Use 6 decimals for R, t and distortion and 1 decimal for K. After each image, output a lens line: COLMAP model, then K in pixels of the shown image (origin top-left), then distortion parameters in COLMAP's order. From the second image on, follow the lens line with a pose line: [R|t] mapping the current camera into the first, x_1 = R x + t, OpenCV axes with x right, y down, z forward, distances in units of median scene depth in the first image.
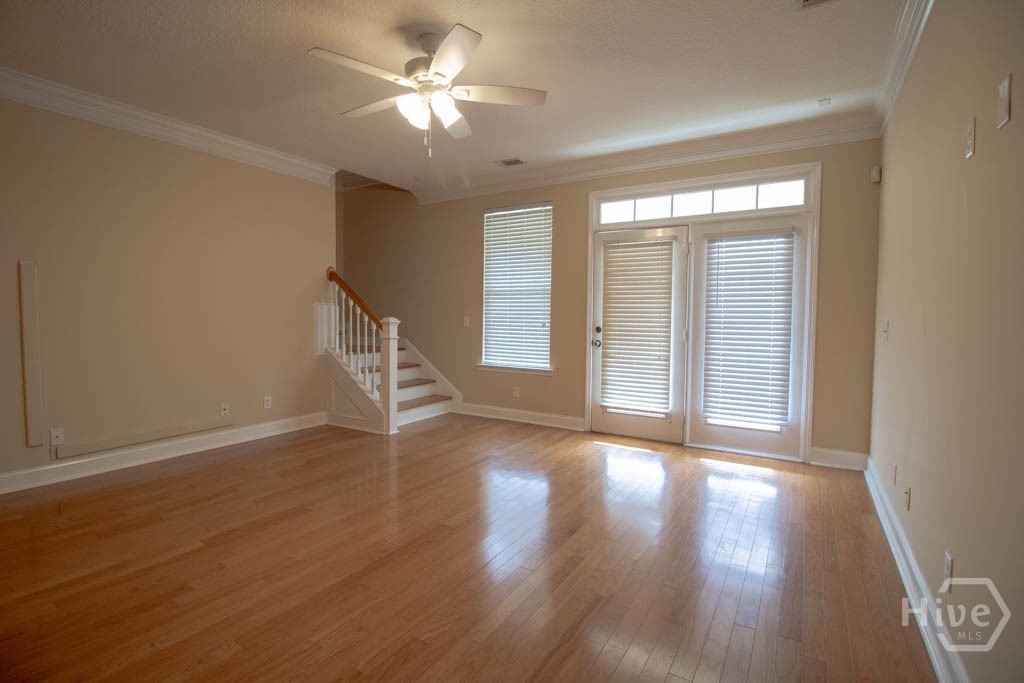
lens RADIAL K [[479.8, 0, 512.8], [0, 479.8, 336.0], [0, 0, 1]] dist [-0.007693, -0.001249]
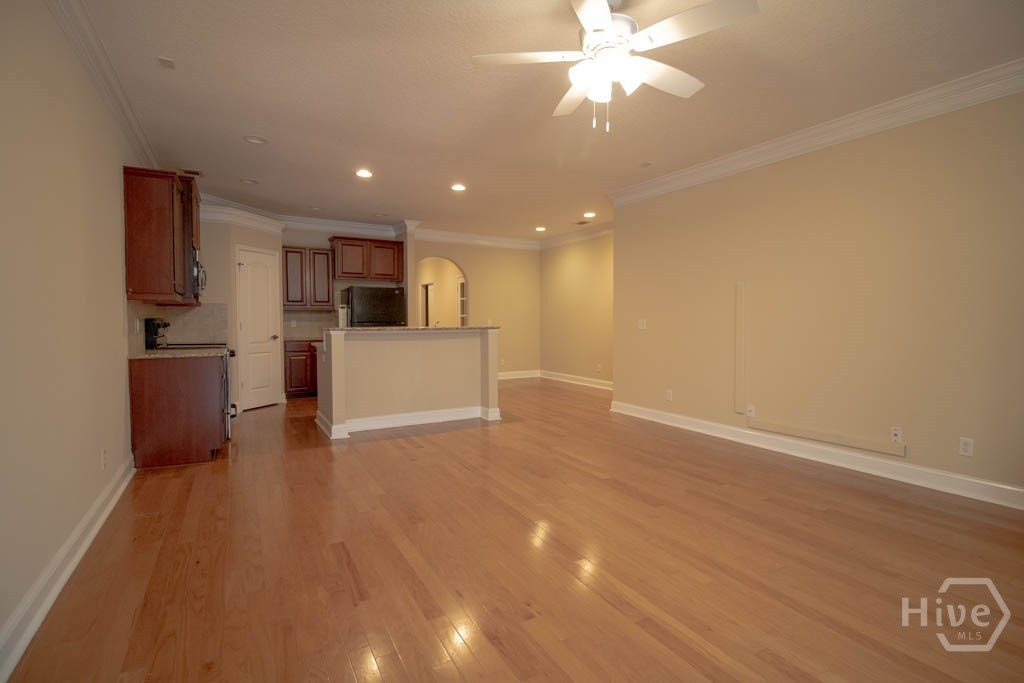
lens RADIAL K [[479.8, 0, 512.8], [0, 479.8, 336.0], [0, 0, 1]] dist [-0.007693, -0.001249]
pose [[-0.473516, 0.021263, -0.880529, 0.506293], [-0.043157, 0.997948, 0.047307, -0.029334], [0.879727, 0.060401, -0.471626, 0.974983]]
